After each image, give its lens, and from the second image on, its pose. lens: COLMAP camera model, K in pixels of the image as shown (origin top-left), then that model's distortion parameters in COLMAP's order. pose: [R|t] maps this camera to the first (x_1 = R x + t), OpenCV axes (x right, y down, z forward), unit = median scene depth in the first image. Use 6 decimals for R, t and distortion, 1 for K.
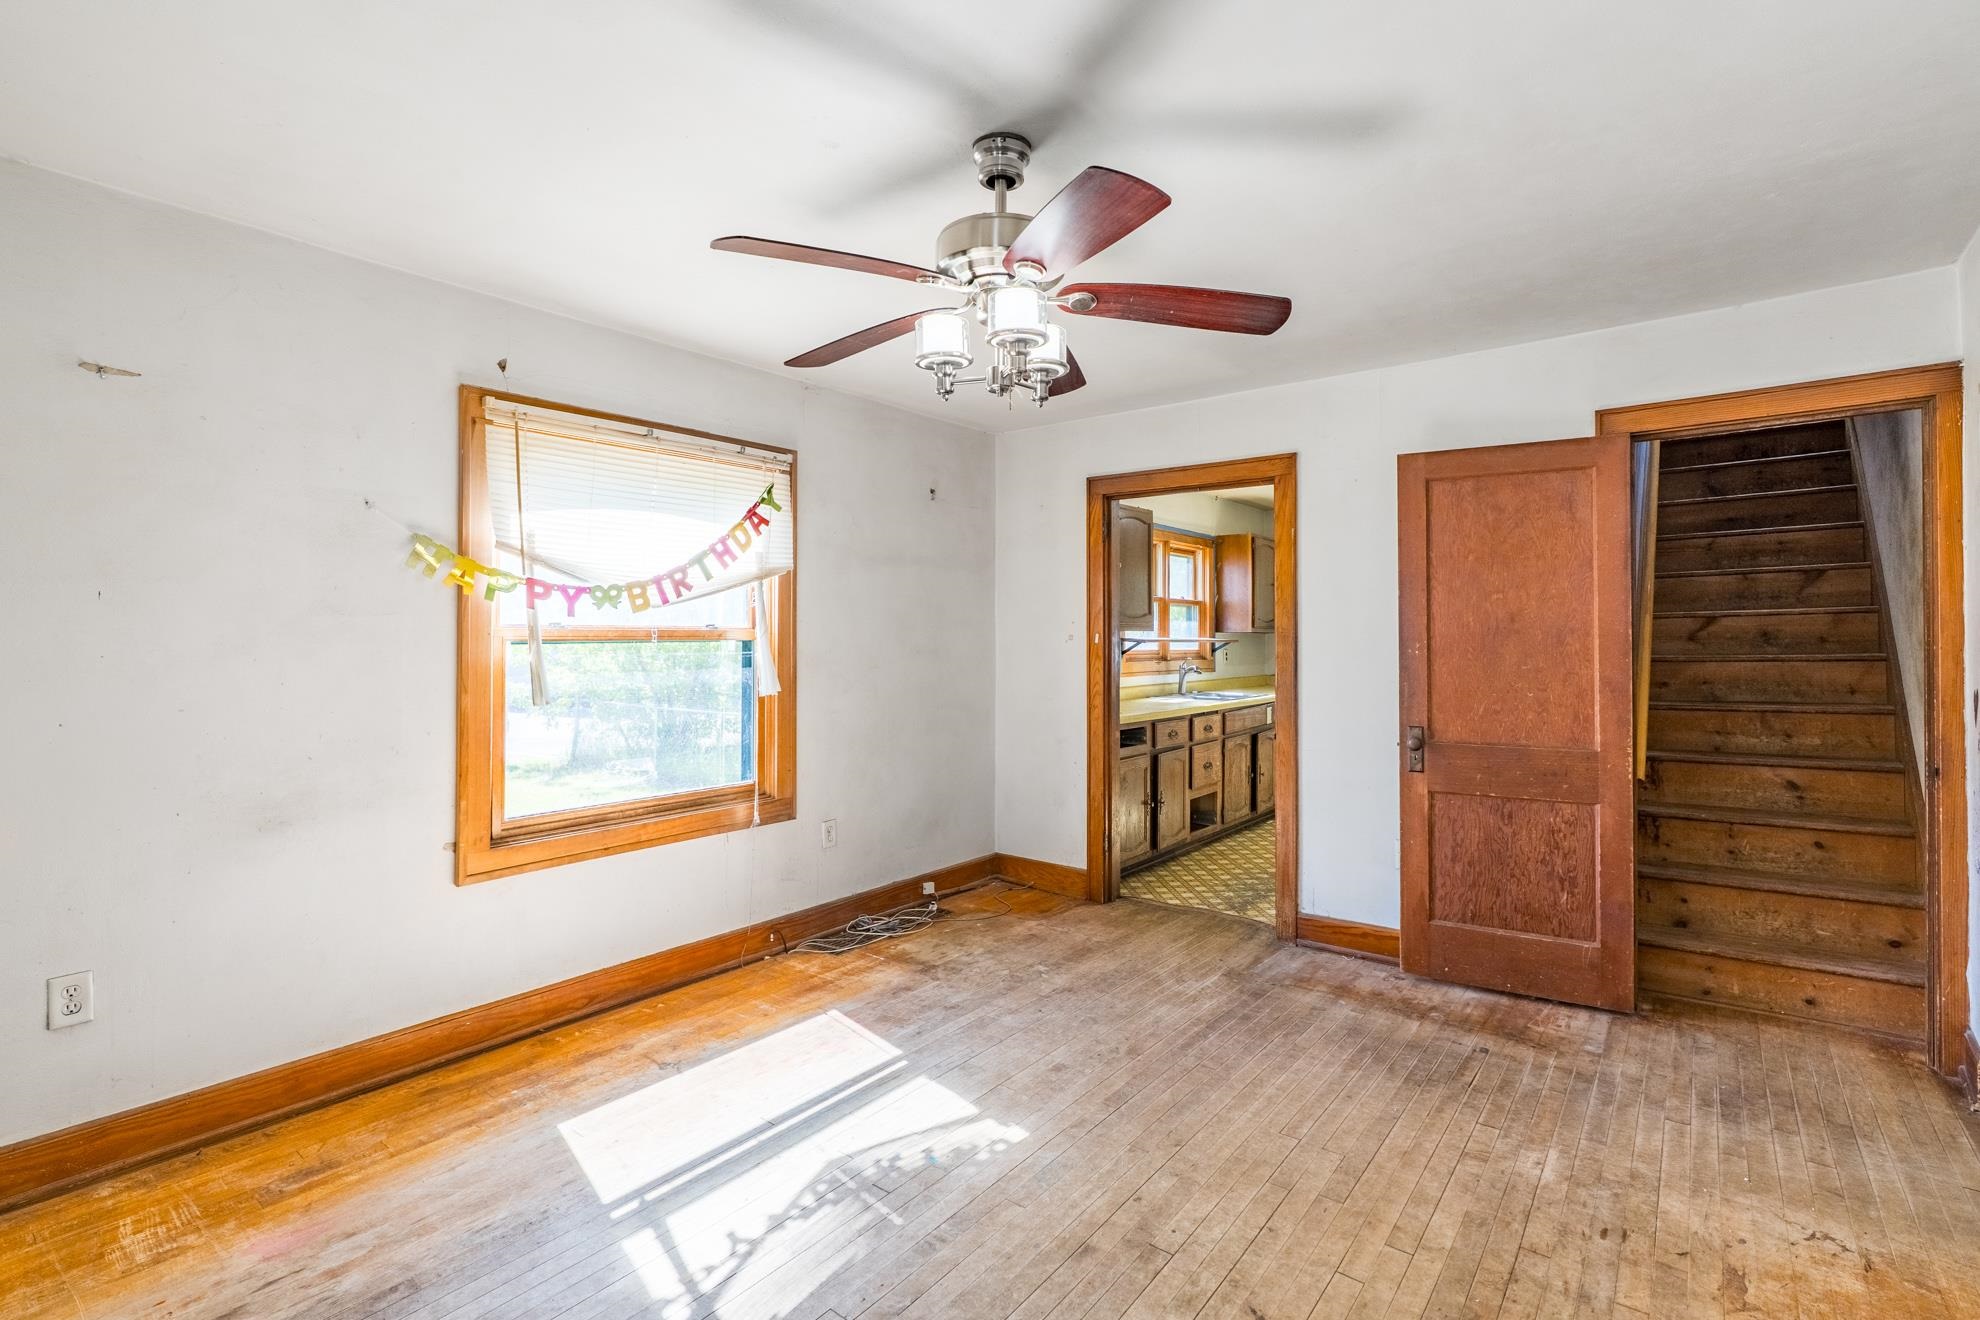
lens RADIAL K [[909.3, 0, 969.6], [0, 909.3, 634.3], [0, 0, 1]] dist [-0.002997, 0.001323]
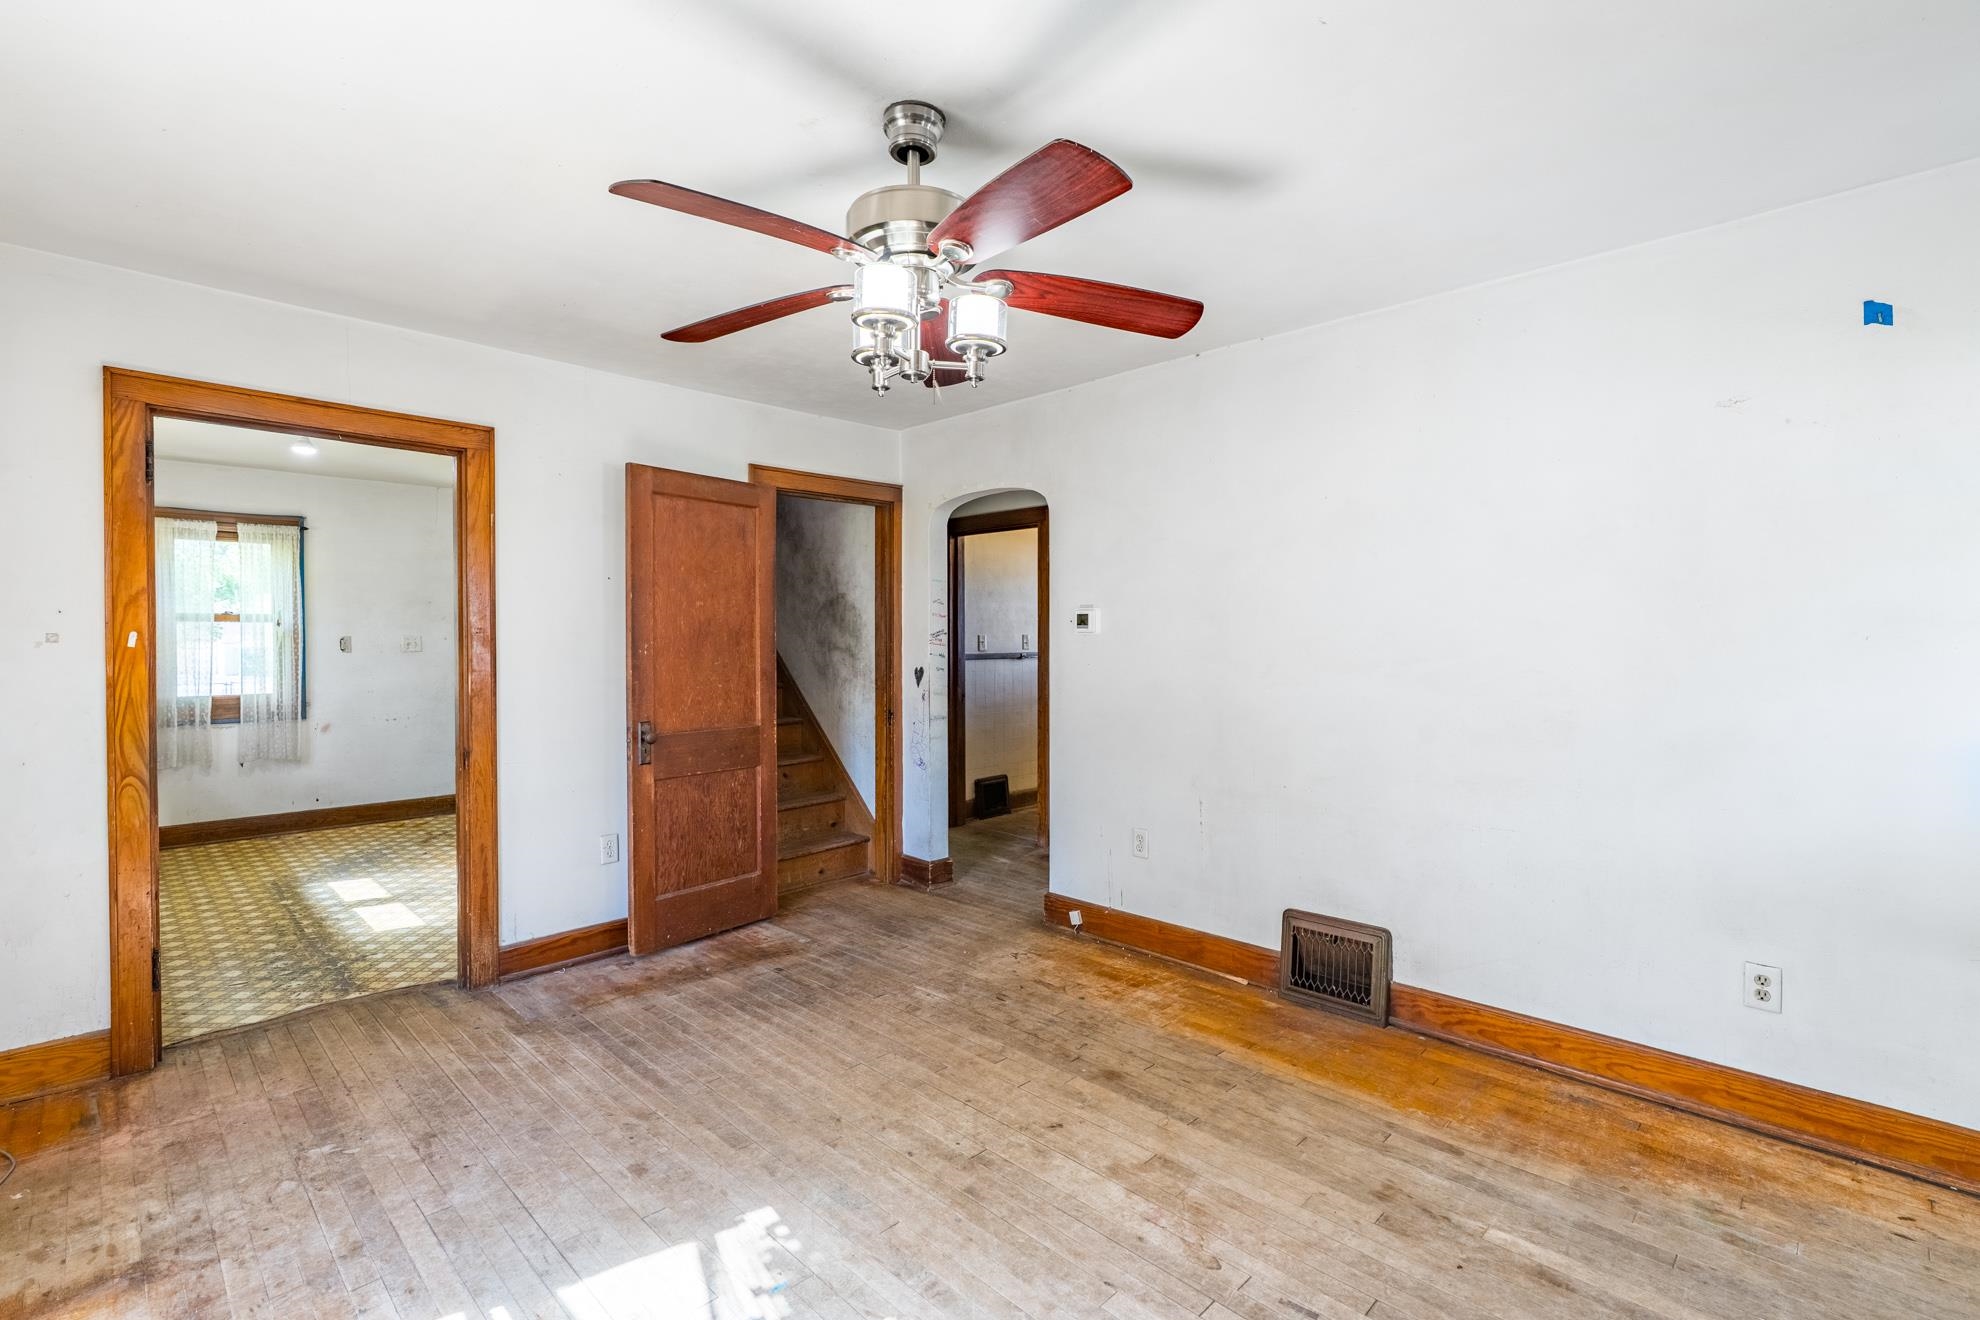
lens RADIAL K [[915.0, 0, 999.9], [0, 915.0, 653.6], [0, 0, 1]] dist [-0.004259, 0.000423]
pose [[0.090049, -0.013432, 0.995847, -0.548884], [-0.003911, 0.999897, 0.013841, 0.004898], [-0.995930, -0.005141, 0.089987, 0.494805]]
